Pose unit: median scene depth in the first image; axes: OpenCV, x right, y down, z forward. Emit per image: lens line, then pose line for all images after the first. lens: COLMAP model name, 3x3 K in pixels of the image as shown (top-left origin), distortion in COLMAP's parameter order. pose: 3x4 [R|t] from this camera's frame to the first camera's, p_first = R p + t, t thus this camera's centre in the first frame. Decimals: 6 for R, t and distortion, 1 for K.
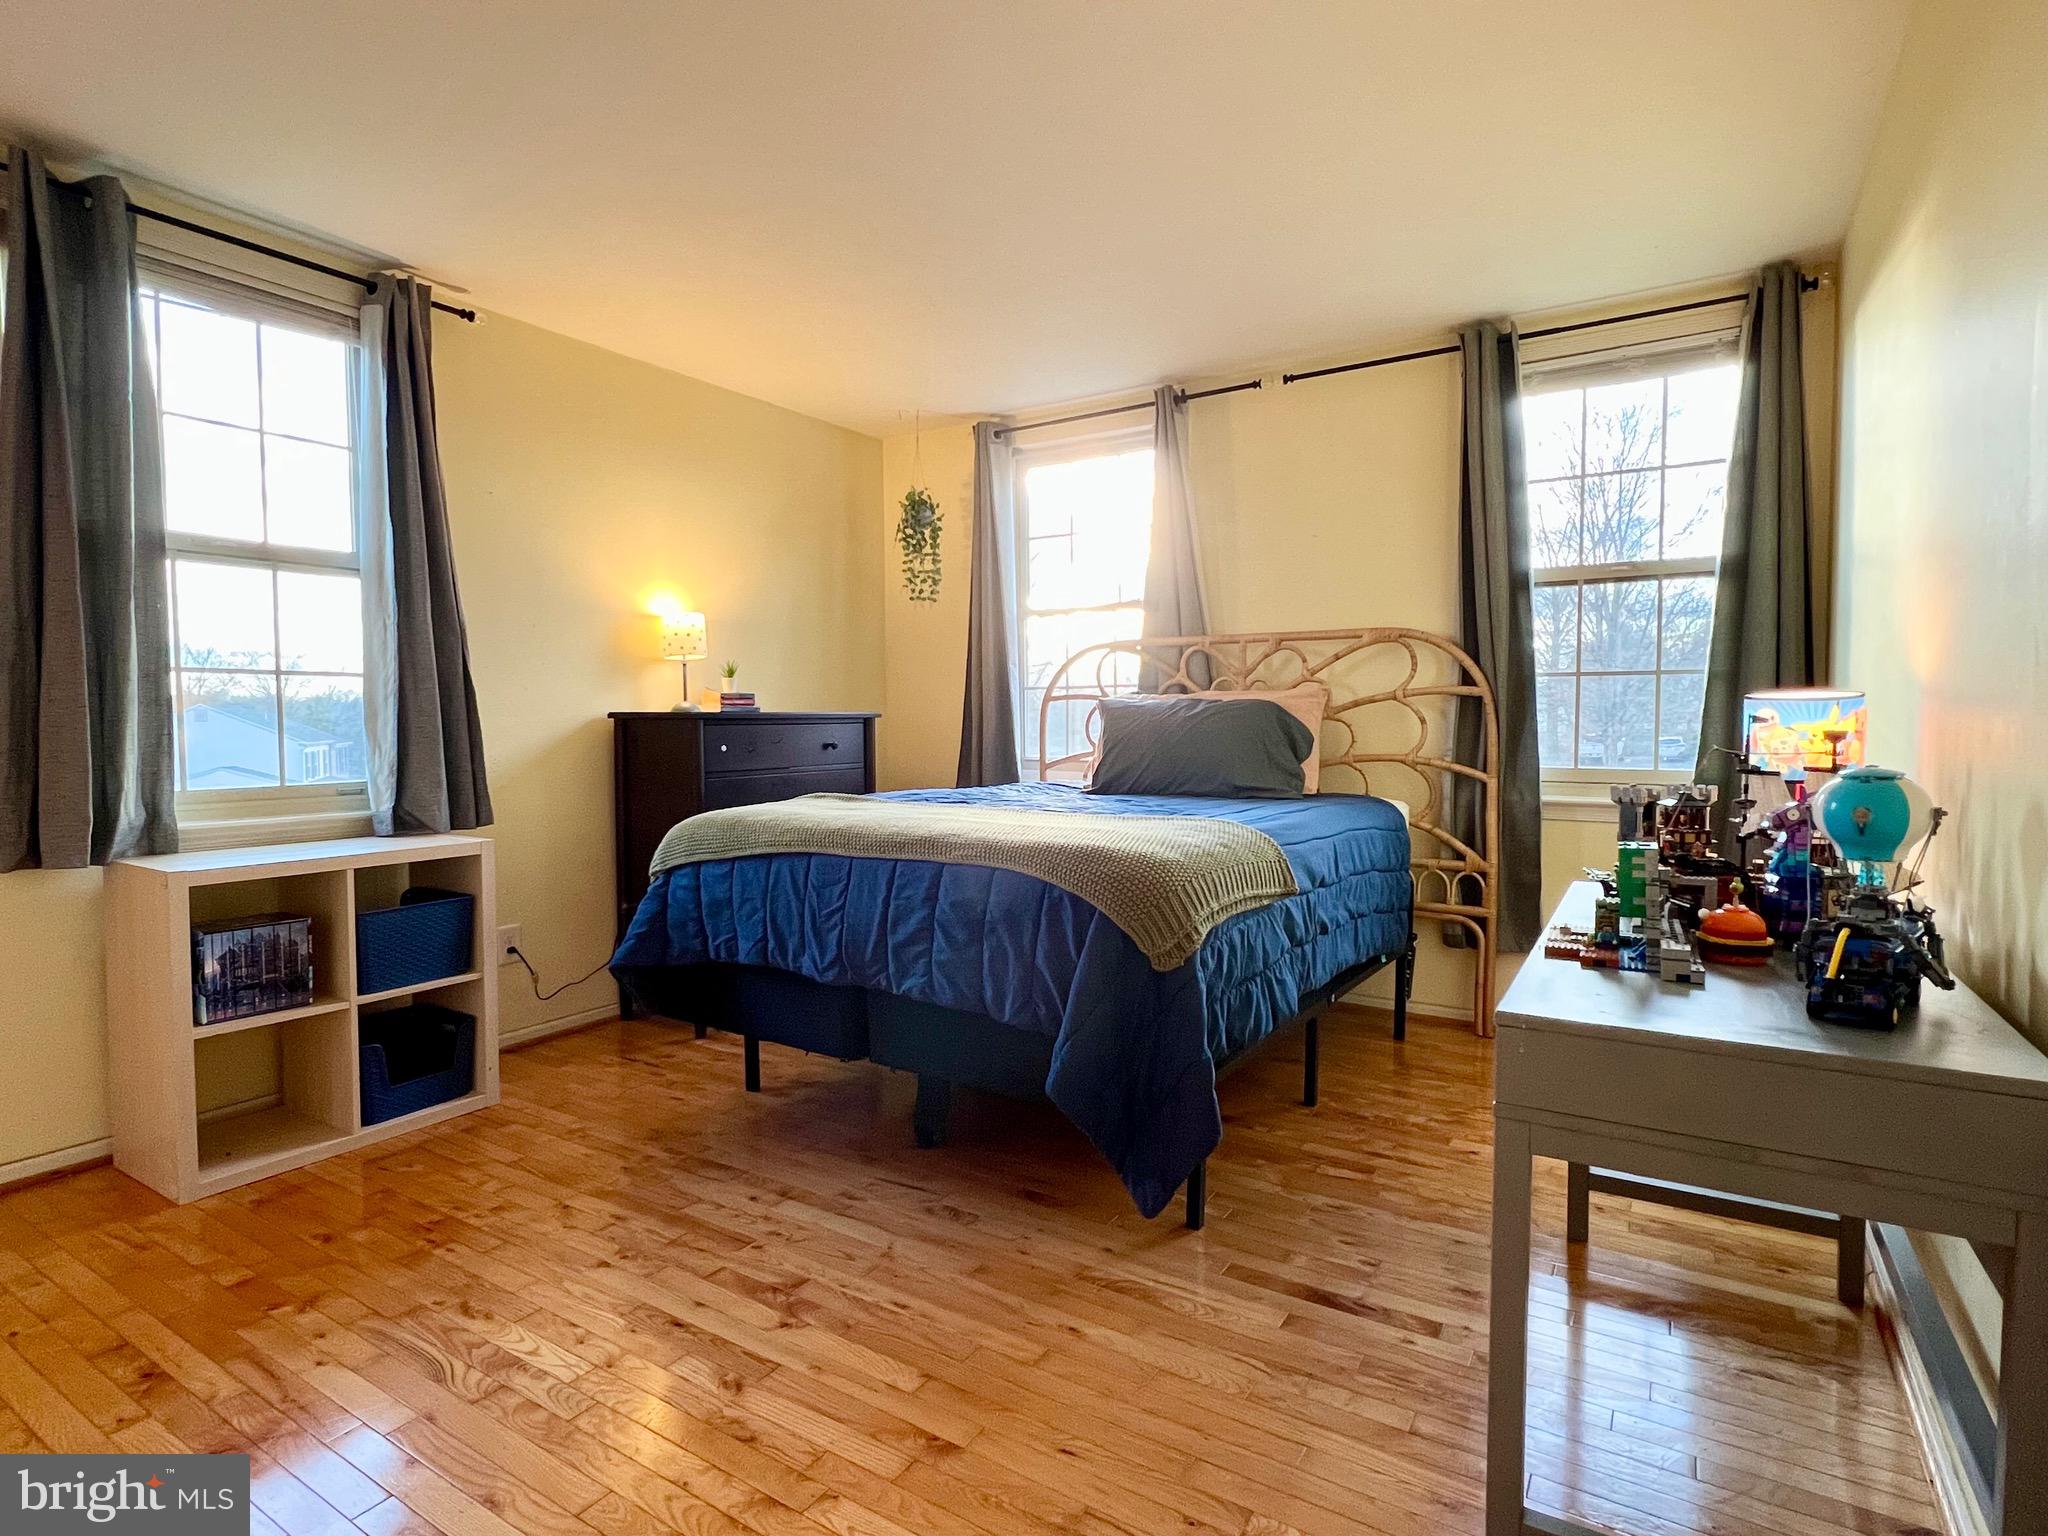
lens RADIAL K [[1070.2, 0, 1024.0], [0, 1070.2, 768.0], [0, 0, 1]] dist [0.035248, -0.000013]
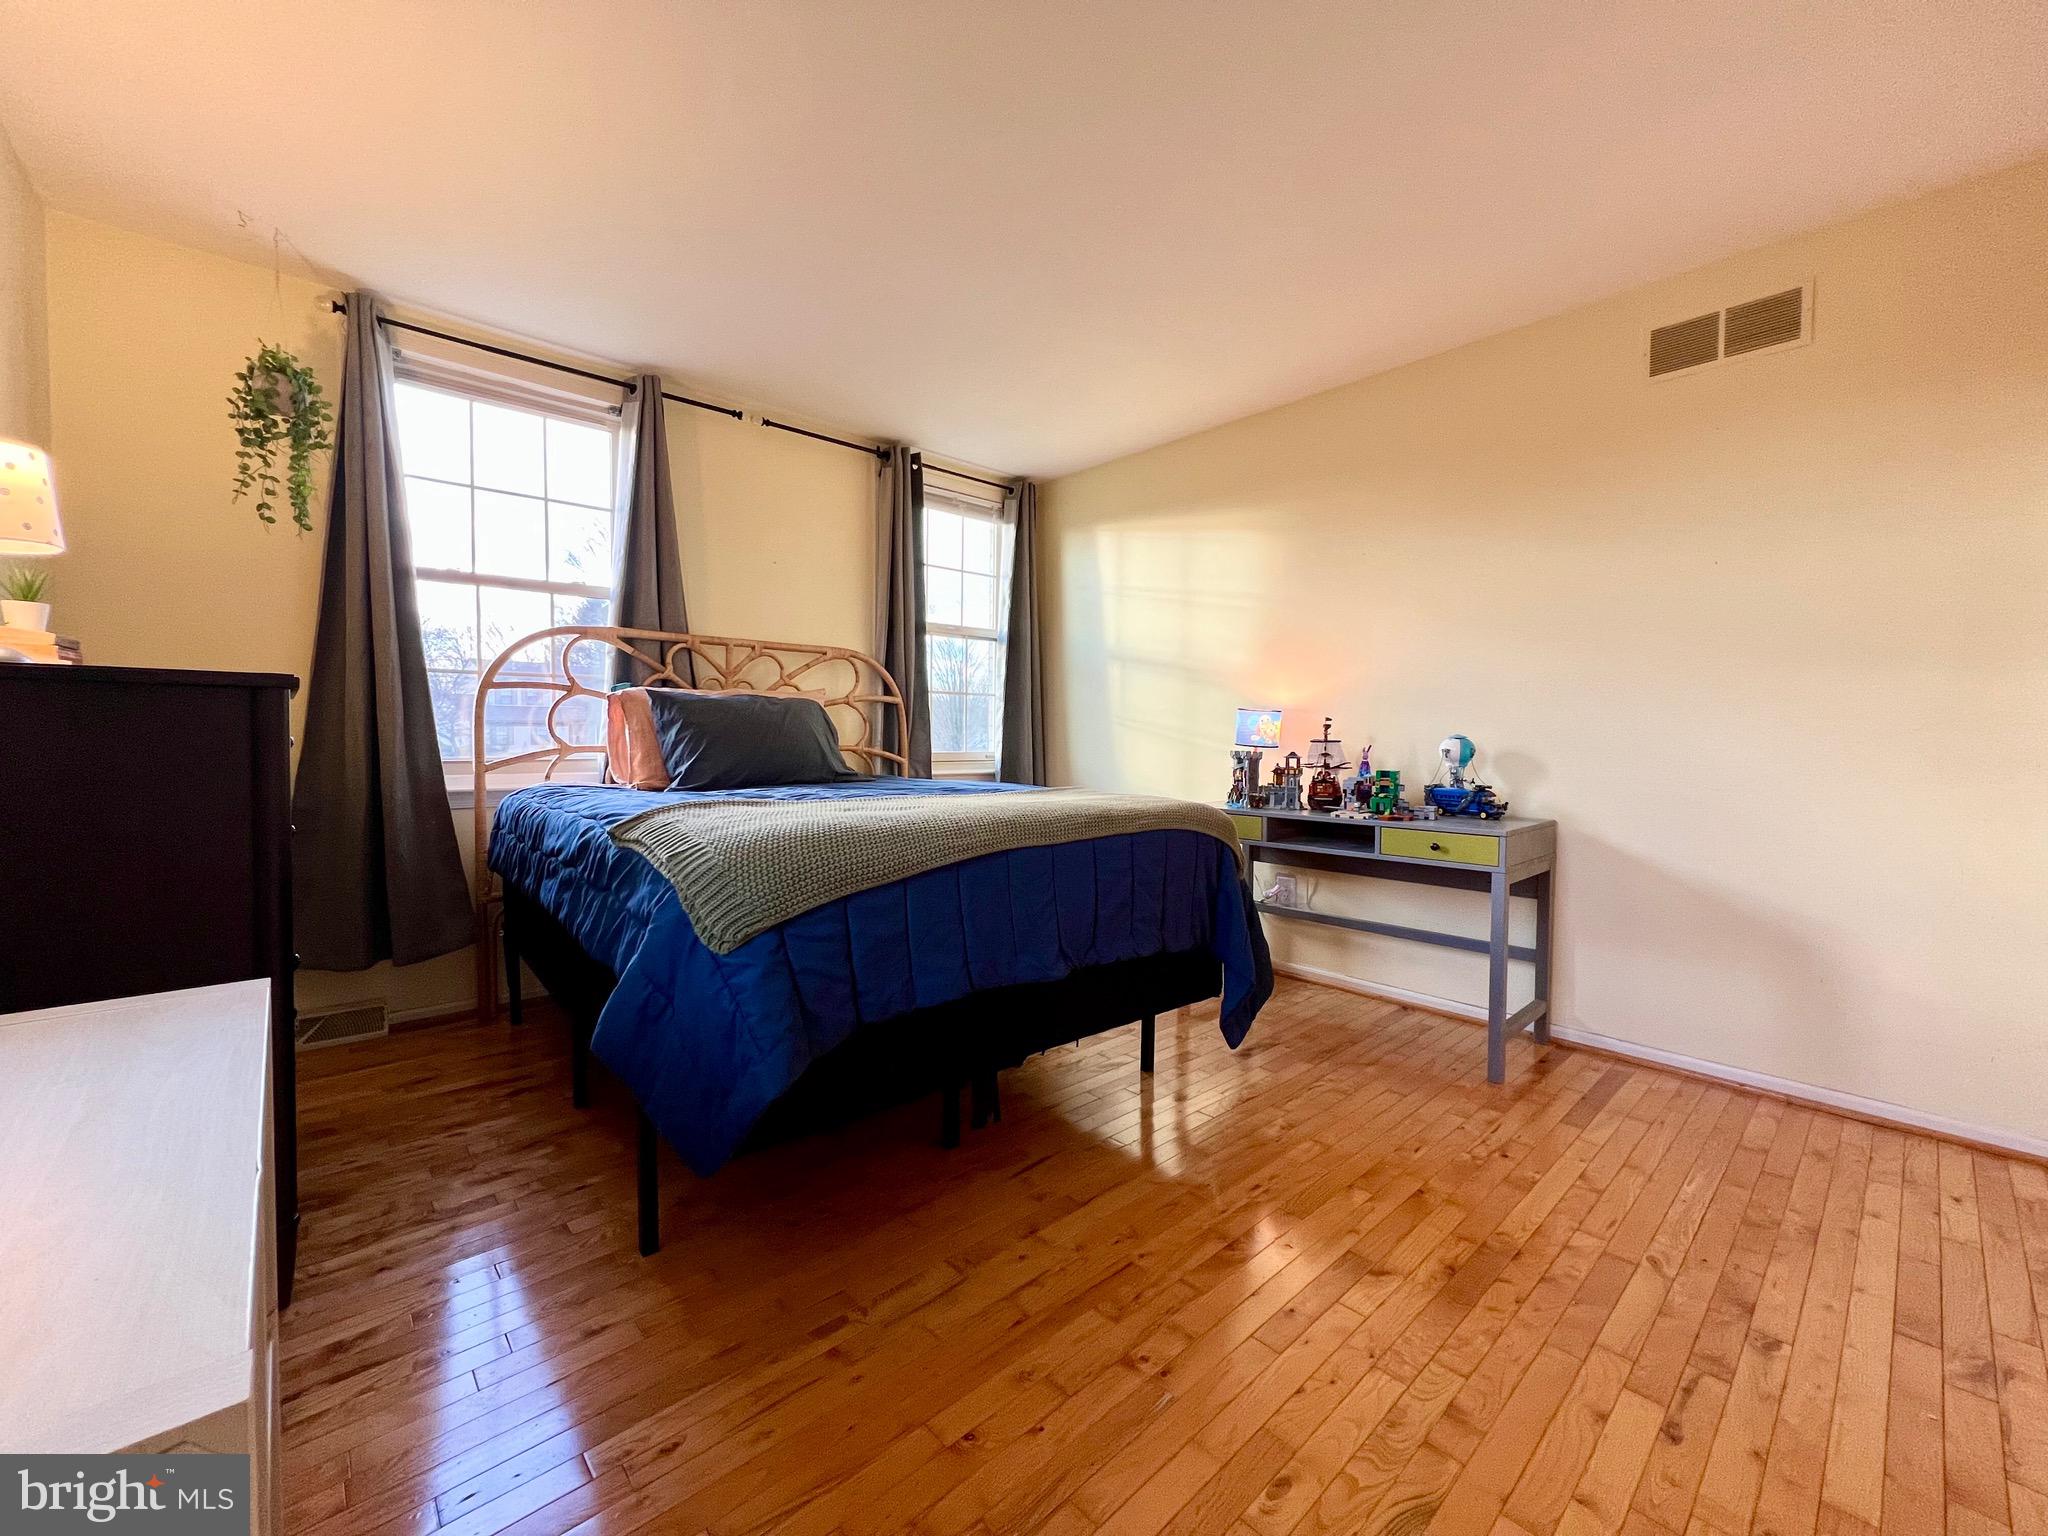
lens RADIAL K [[811.0, 0, 1024.0], [0, 811.0, 768.0], [0, 0, 1]] dist [0.011602, 0.000016]
pose [[0.265215, -0.039052, 0.963398, -0.580266], [0.038121, 0.998823, 0.029993, -0.006361], [-0.963435, 0.028771, 0.266391, 0.550259]]
